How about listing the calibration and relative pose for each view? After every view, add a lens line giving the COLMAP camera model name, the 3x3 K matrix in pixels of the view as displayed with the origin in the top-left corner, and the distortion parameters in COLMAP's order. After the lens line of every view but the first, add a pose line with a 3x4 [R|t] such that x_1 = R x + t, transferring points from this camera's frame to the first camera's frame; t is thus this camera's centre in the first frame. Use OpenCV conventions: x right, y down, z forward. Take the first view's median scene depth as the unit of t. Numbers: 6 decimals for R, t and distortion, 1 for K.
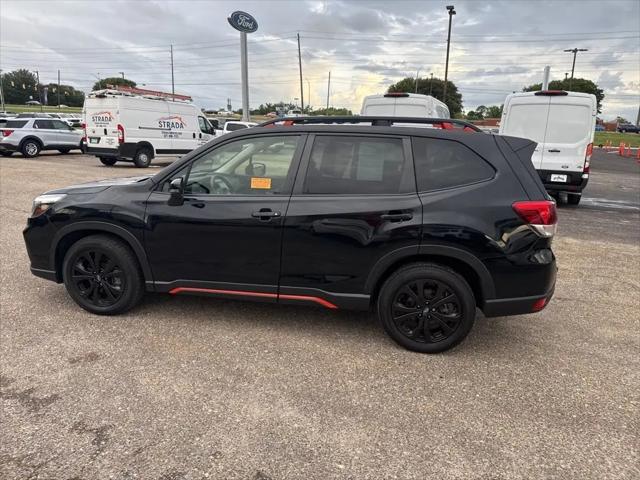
lens RADIAL K [[452.9, 0, 317.1], [0, 452.9, 239.4], [0, 0, 1]] dist [0.027348, -0.041067]
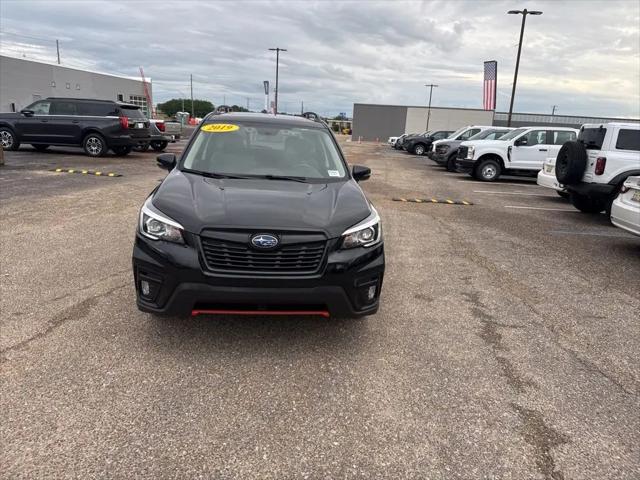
lens RADIAL K [[451.0, 0, 314.5], [0, 451.0, 239.5], [0, 0, 1]] dist [0.008851, -0.020790]
pose [[-0.279433, -0.282308, 0.917725, -1.443034], [0.156105, 0.929725, 0.333531, -0.369836], [-0.947390, 0.236461, -0.215726, 1.388932]]
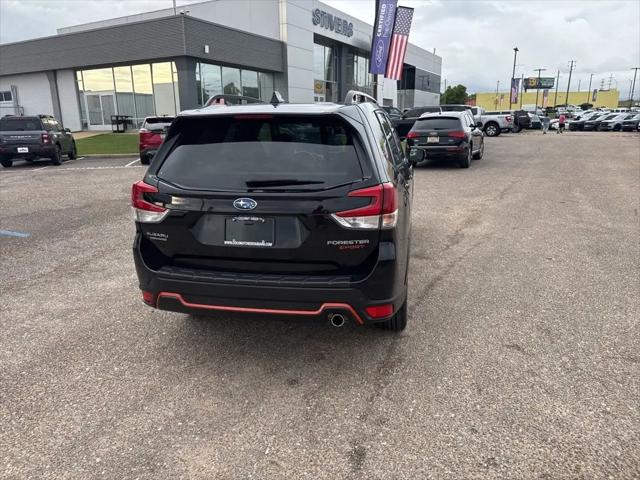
lens RADIAL K [[449.6, 0, 315.9], [0, 449.6, 243.8], [0, 0, 1]] dist [0.028957, -0.045139]
pose [[-0.029721, 0.230986, -0.972503, 1.228926], [-0.218805, 0.947833, 0.231814, -0.218380], [0.975316, 0.219678, 0.022370, 1.179639]]
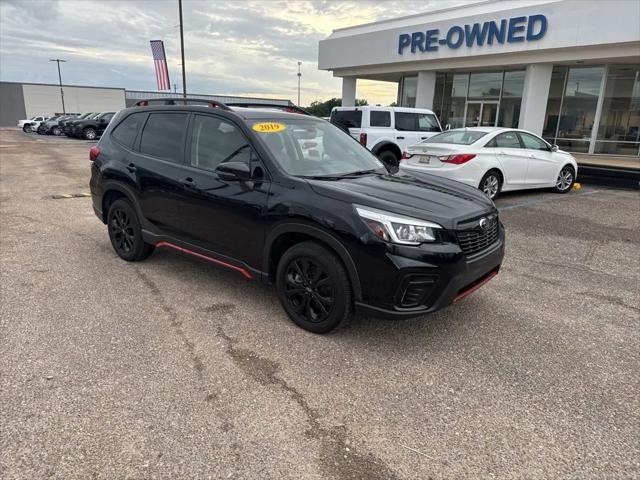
lens RADIAL K [[452.9, 0, 317.1], [0, 452.9, 239.4], [0, 0, 1]] dist [0.027348, -0.041067]
pose [[-0.872667, -0.177563, 0.454889, -0.839053], [0.057152, 0.888005, 0.456268, -0.537334], [-0.484960, 0.424168, -0.764784, 2.192824]]
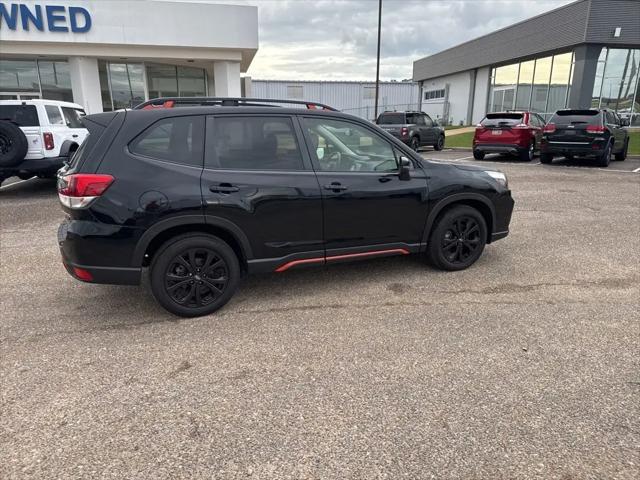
lens RADIAL K [[452.9, 0, 317.1], [0, 452.9, 239.4], [0, 0, 1]] dist [0.027348, -0.041067]
pose [[-0.826710, 0.115663, -0.550611, 0.646030], [-0.152314, 0.896087, 0.416927, -0.503107], [0.541619, 0.428544, -0.723187, 2.251622]]
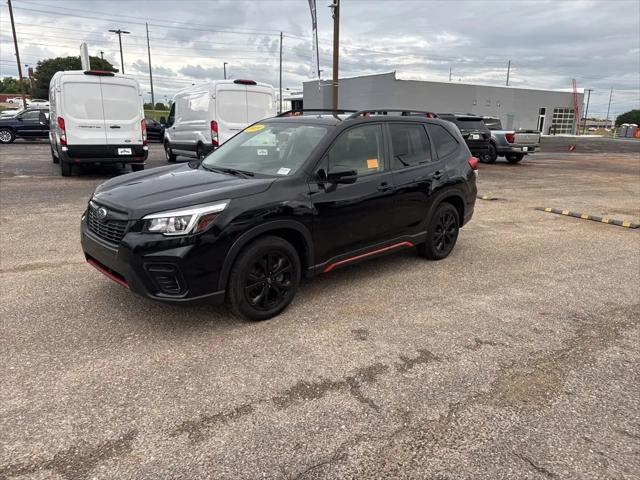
lens RADIAL K [[449.6, 0, 315.9], [0, 449.6, 243.8], [0, 0, 1]] dist [0.028957, -0.045139]
pose [[0.578273, -0.230383, 0.782639, -1.213258], [0.184431, 0.971382, 0.149671, -0.119741], [-0.794723, 0.057793, 0.604214, 0.366301]]
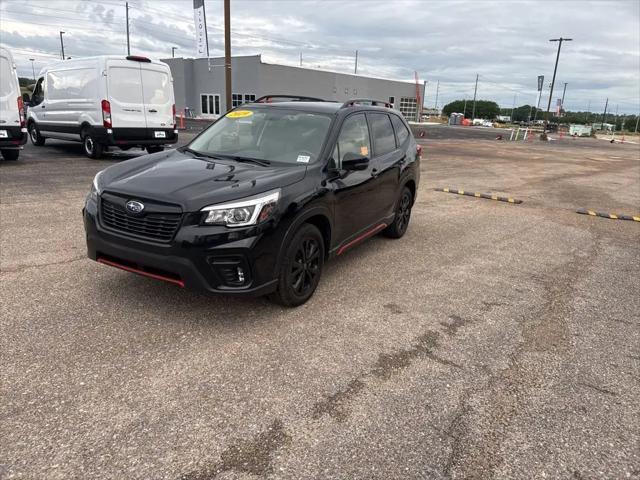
lens RADIAL K [[449.6, 0, 315.9], [0, 449.6, 243.8], [0, 0, 1]] dist [0.028957, -0.045139]
pose [[0.301901, -0.285535, 0.909574, -1.423703], [0.179370, 0.954066, 0.239967, -0.201588], [-0.936313, 0.090704, 0.339250, 0.681368]]
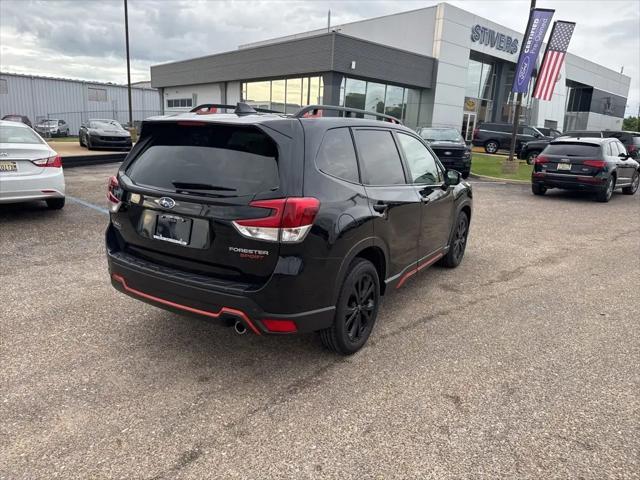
lens RADIAL K [[453.1, 0, 320.0], [0, 453.1, 240.0], [0, 0, 1]] dist [0.001946, -0.007828]
pose [[-0.354477, 0.167278, -0.919981, 1.159840], [-0.268719, 0.924141, 0.271574, -0.308970], [0.895620, 0.343483, -0.282636, 1.539324]]
